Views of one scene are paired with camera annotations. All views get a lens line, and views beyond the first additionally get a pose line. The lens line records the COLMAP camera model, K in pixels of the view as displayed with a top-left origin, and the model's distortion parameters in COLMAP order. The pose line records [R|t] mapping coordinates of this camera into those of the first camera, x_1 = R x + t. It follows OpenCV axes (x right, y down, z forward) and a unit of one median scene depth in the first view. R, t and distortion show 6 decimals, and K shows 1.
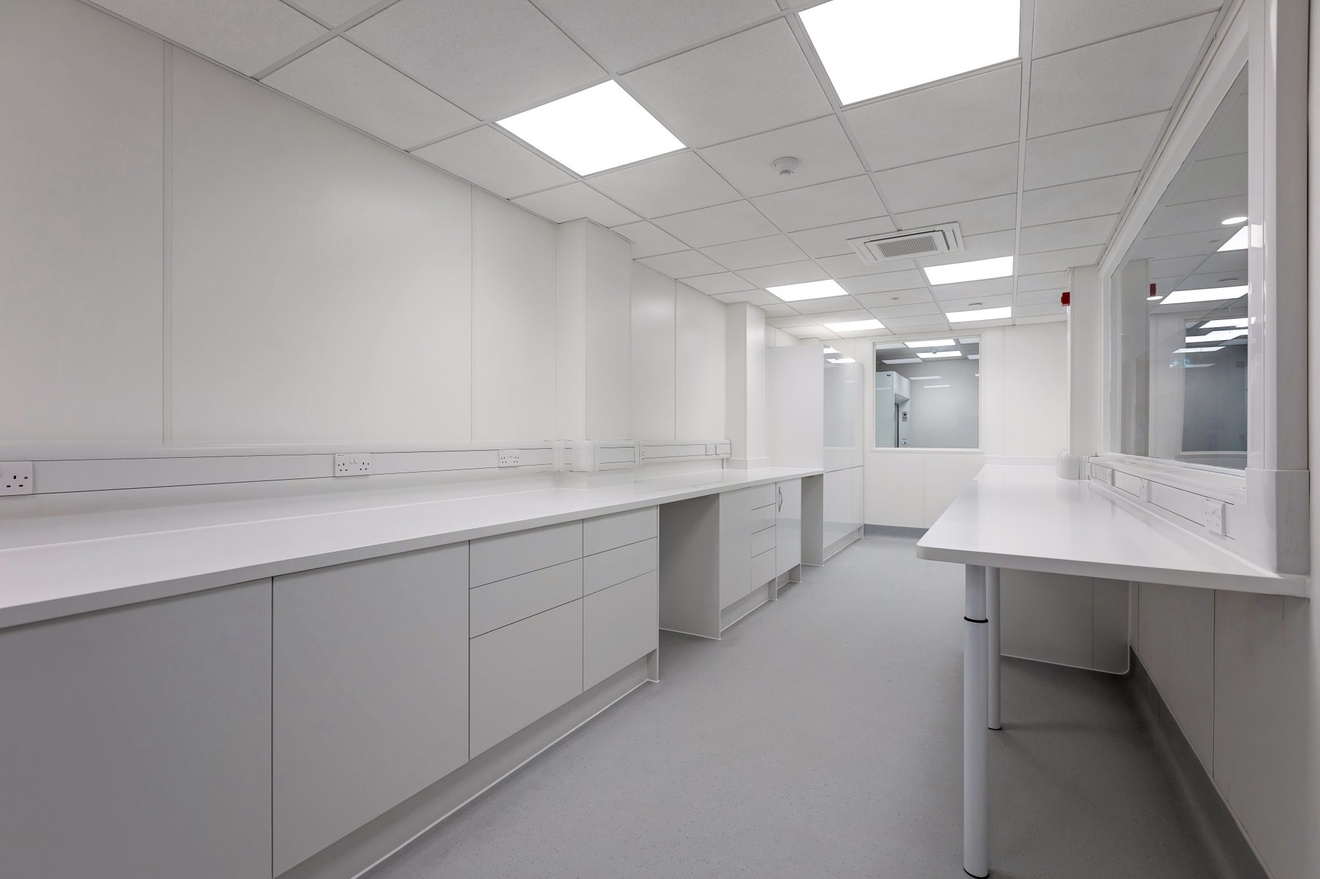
lens RADIAL K [[592.8, 0, 652.8], [0, 592.8, 440.1], [0, 0, 1]] dist [-0.000155, 0.000356]
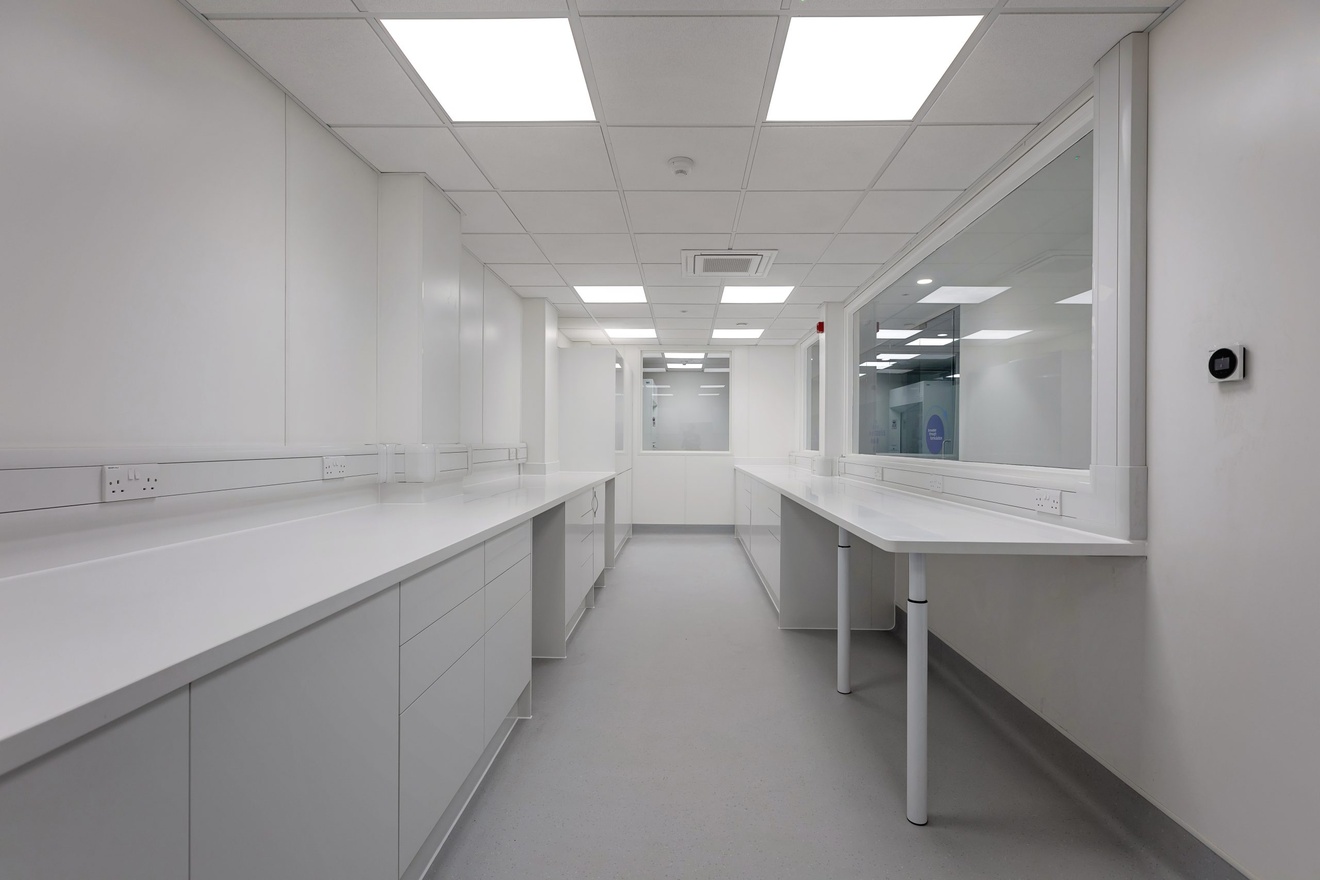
lens RADIAL K [[595.8, 0, 664.6], [0, 595.8, 444.9], [0, 0, 1]] dist [-0.000243, 0.000344]
pose [[0.873857, 0.000378, 0.486182, -0.183243], [-0.001953, 0.999994, 0.002734, -0.000820], [-0.486178, -0.003339, 0.873853, 0.095215]]
